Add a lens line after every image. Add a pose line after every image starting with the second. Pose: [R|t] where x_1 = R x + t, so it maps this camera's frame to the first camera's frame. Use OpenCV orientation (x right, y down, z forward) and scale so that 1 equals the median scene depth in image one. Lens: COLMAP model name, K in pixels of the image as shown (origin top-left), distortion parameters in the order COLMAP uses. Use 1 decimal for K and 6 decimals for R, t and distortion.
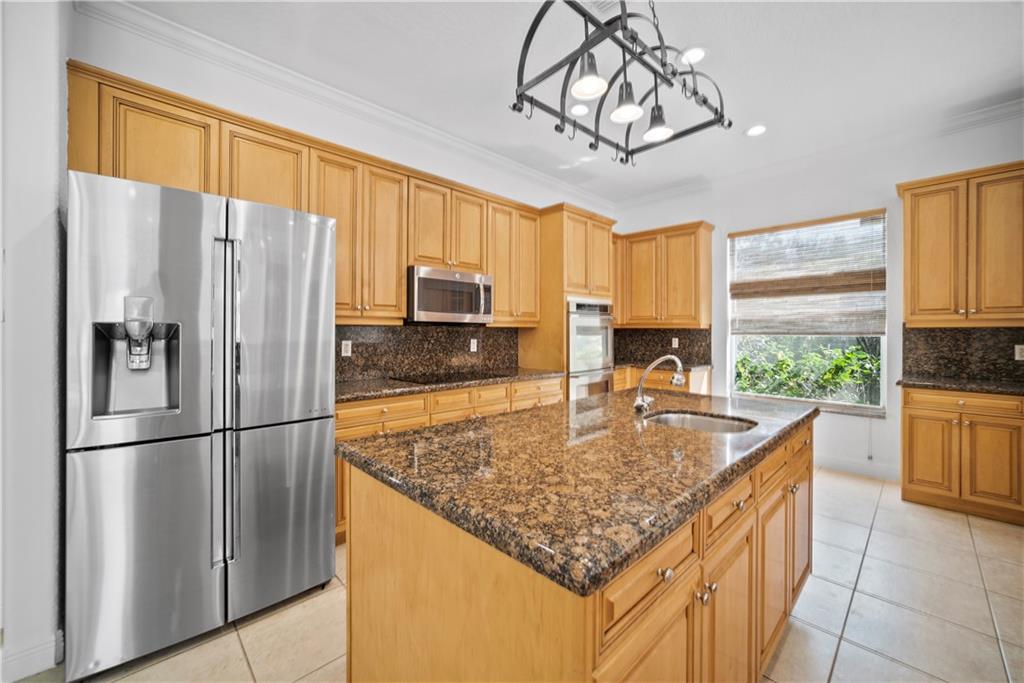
lens RADIAL K [[403.6, 0, 513.1], [0, 403.6, 334.5], [0, 0, 1]] dist [-0.008503, 0.000539]
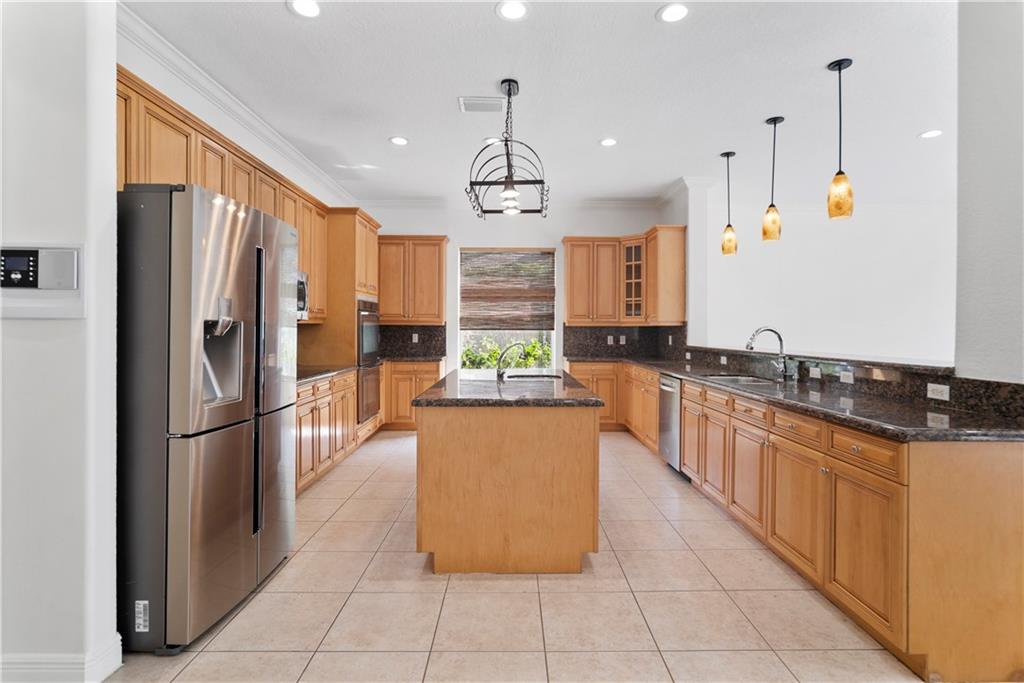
lens RADIAL K [[510.8, 0, 513.2], [0, 510.8, 330.9], [0, 0, 1]] dist [0.000510, 0.000964]
pose [[0.691782, -0.003823, 0.722097, -0.541885], [0.003291, 0.999992, 0.002142, -0.001510], [-0.722099, 0.000894, 0.691789, -0.220444]]
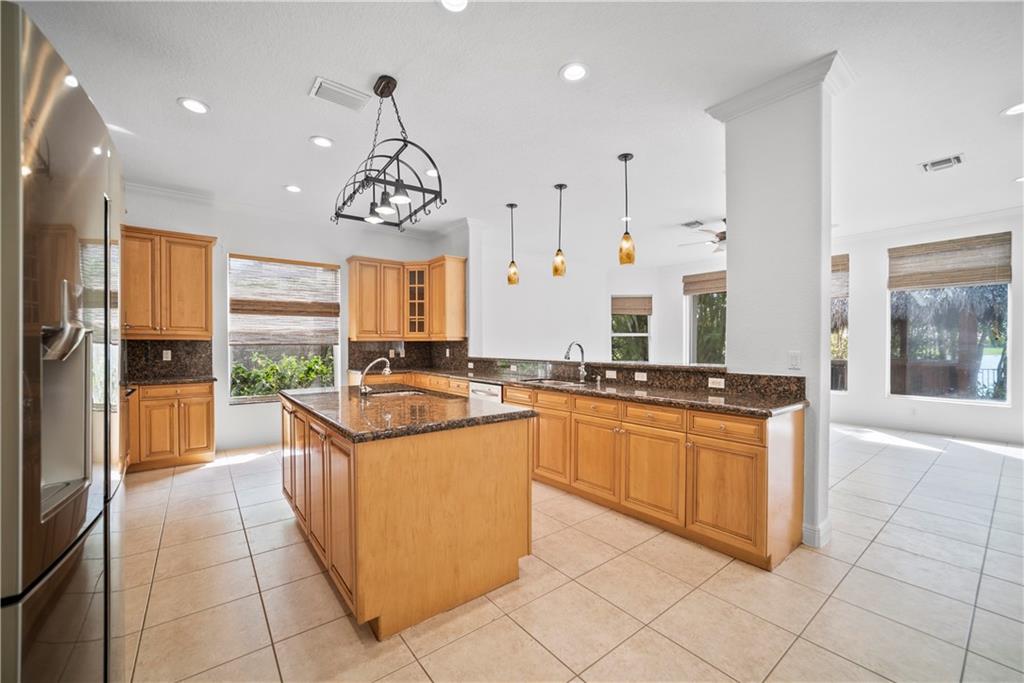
lens RADIAL K [[409.7, 0, 507.7], [0, 409.7, 349.2], [0, 0, 1]] dist [-0.013803, 0.000196]
pose [[0.115737, -0.017193, 0.993131, -0.546935], [0.007663, 0.999836, 0.016416, -0.003969], [-0.993250, 0.005711, 0.115849, 0.136570]]
